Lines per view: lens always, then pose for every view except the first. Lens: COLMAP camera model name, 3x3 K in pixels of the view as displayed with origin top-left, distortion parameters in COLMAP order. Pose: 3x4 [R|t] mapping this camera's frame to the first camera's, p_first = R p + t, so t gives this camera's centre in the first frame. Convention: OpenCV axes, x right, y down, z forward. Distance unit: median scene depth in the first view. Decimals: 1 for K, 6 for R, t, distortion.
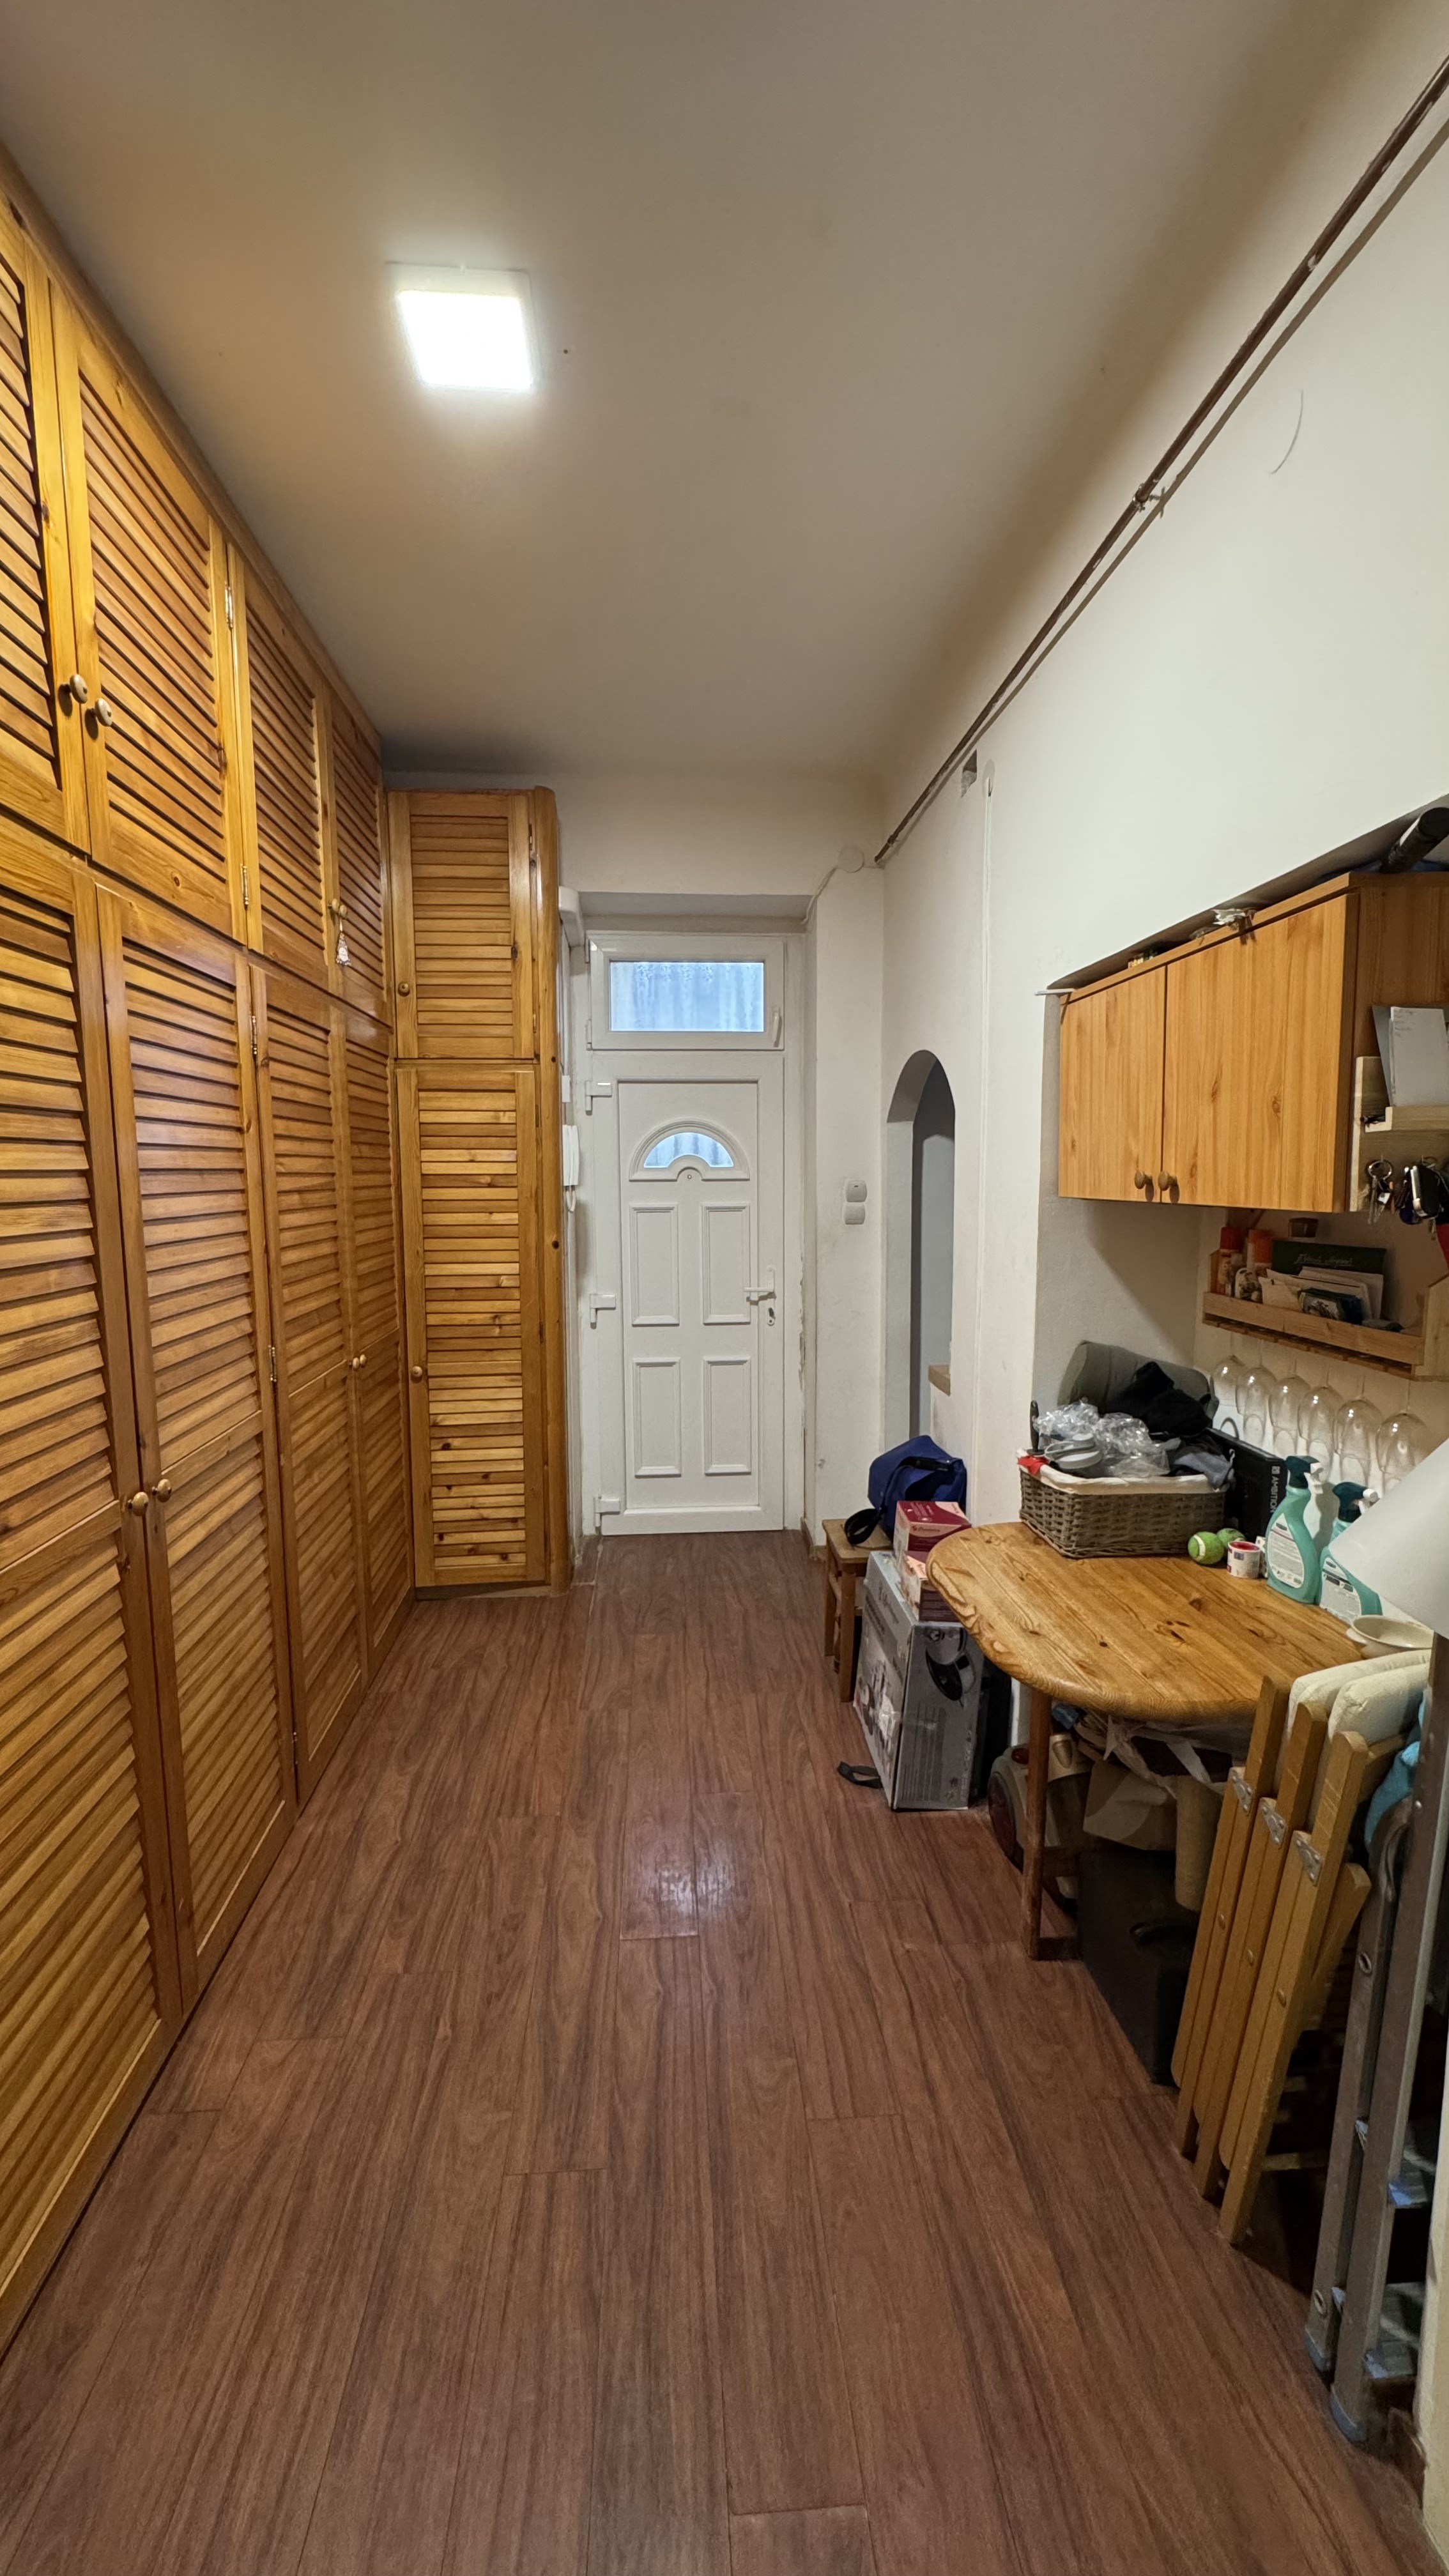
lens RADIAL K [[1027.5, 0, 724.5], [0, 1027.5, 1288.0], [0, 0, 1]] dist [-0.001669, 0.000014]
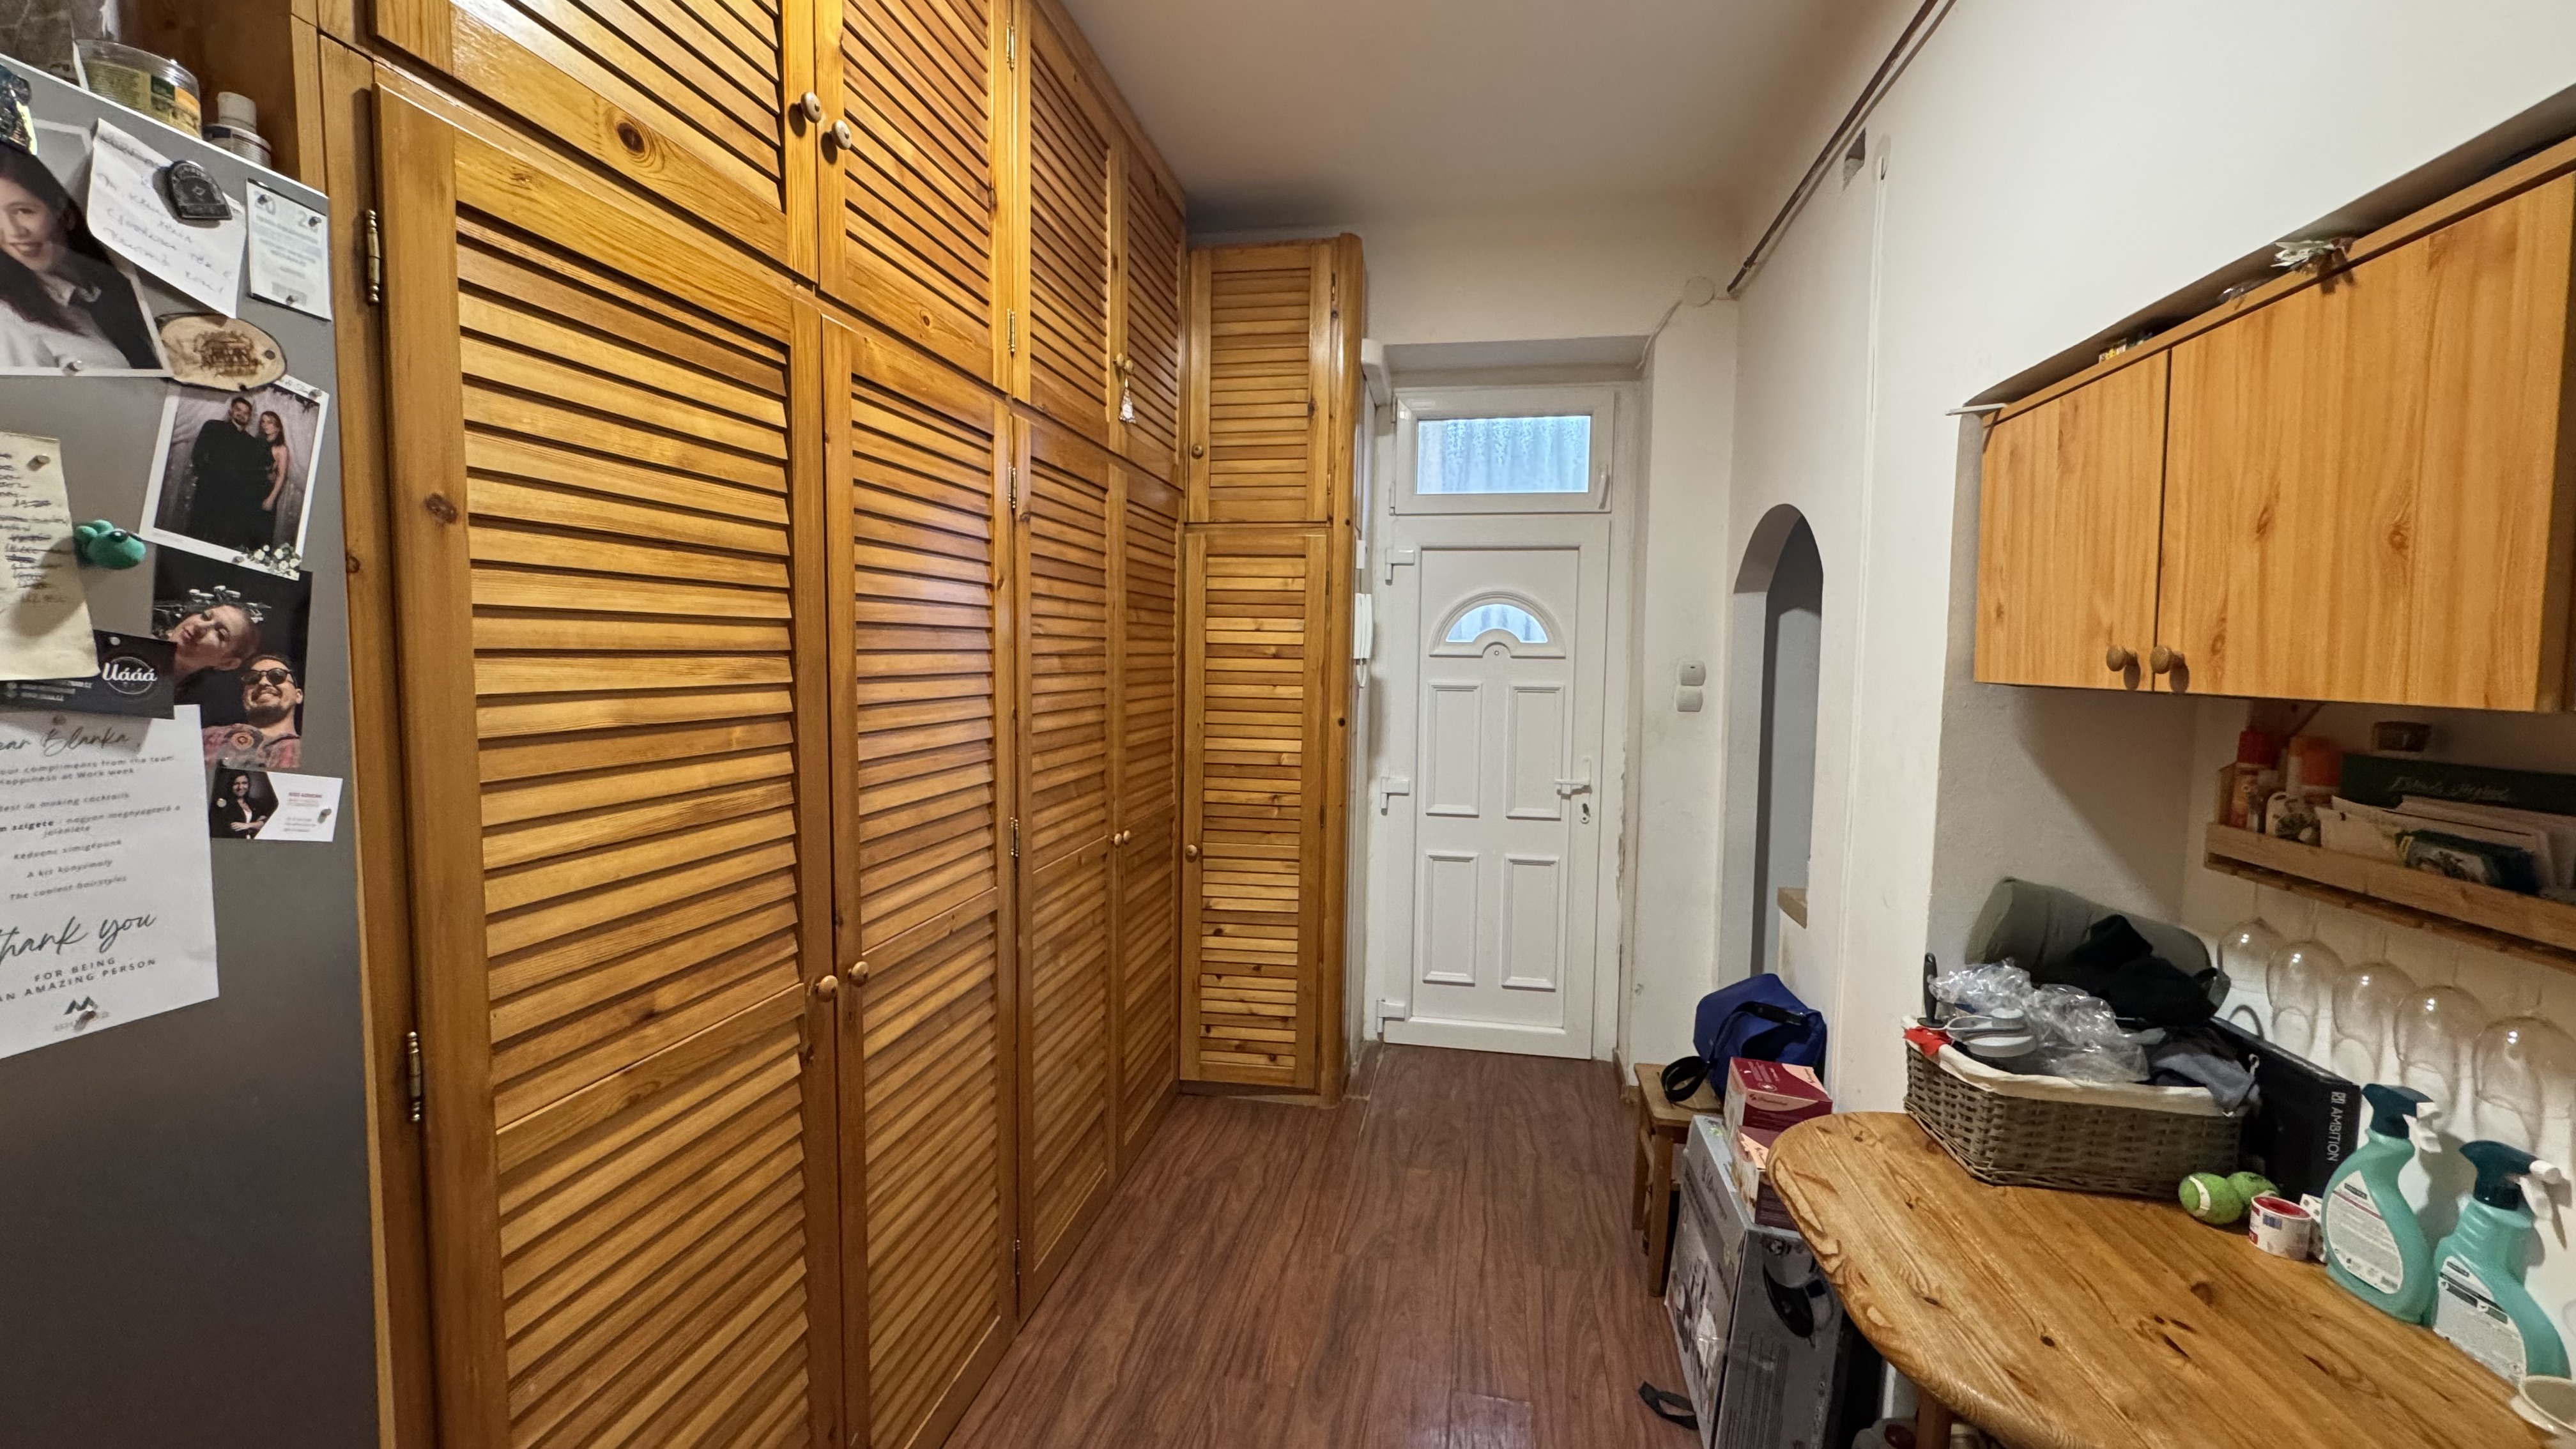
lens RADIAL K [[1027.5, 0, 1287.8], [0, 1027.5, 720.9], [0, 0, 1]] dist [-0.001669, 0.000014]
pose [[0.967489, 0.037041, -0.250184, 0.028103], [-0.048633, 0.998003, -0.040312, -0.005765], [0.248191, 0.051168, 0.967359, 0.144671]]
